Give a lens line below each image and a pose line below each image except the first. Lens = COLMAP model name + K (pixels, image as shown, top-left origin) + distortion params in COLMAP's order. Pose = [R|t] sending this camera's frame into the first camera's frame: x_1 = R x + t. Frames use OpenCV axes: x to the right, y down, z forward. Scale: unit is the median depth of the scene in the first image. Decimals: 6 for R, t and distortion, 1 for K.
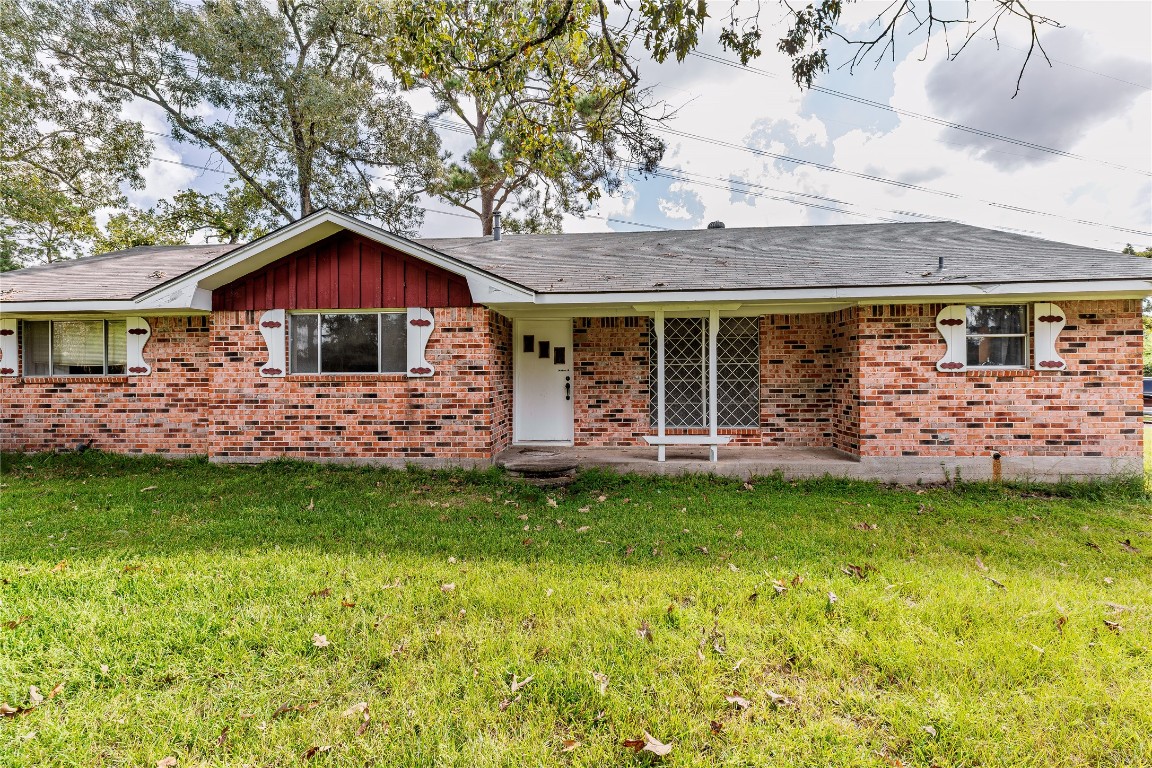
lens RADIAL K [[523.4, 0, 576.0], [0, 523.4, 384.0], [0, 0, 1]] dist [0.005810, 0.000946]
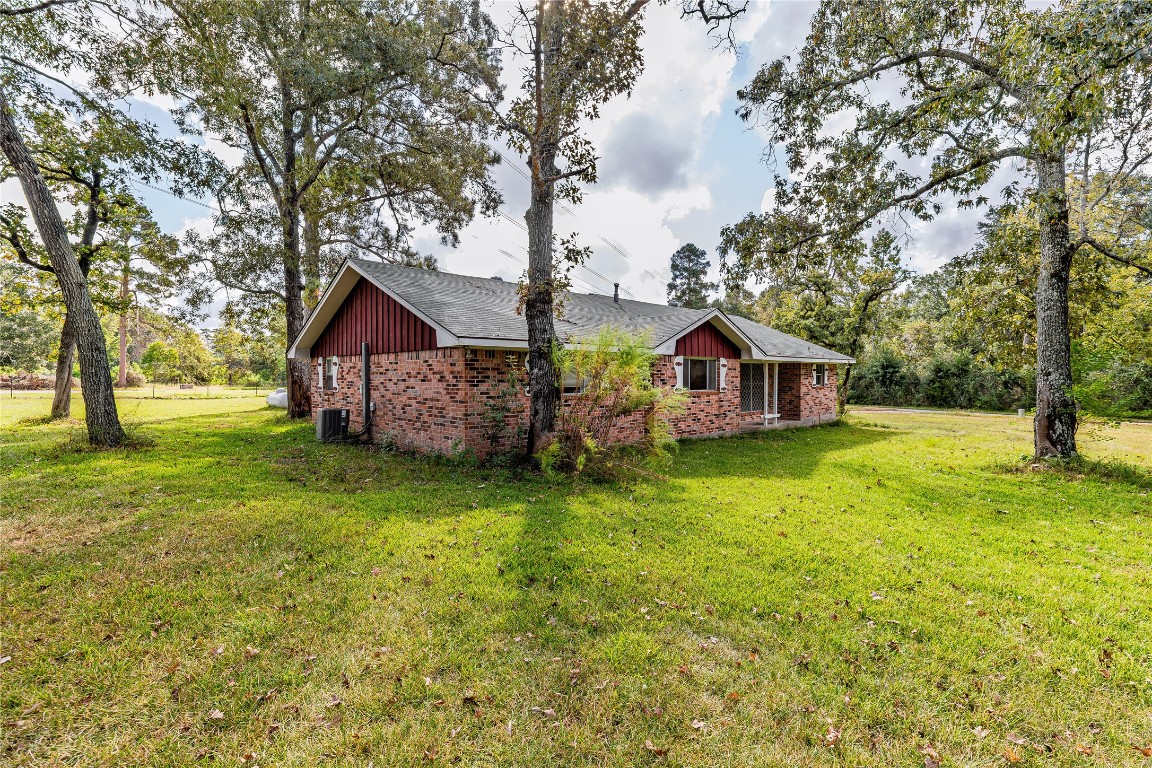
lens RADIAL K [[523.4, 0, 577.0], [0, 523.4, 380.7], [0, 0, 1]] dist [0.005810, 0.000946]
pose [[0.658453, -0.001749, 0.752620, -2.237169], [-0.010311, 0.999882, 0.011344, -0.075344], [-0.752552, -0.015230, 0.658357, 0.080495]]
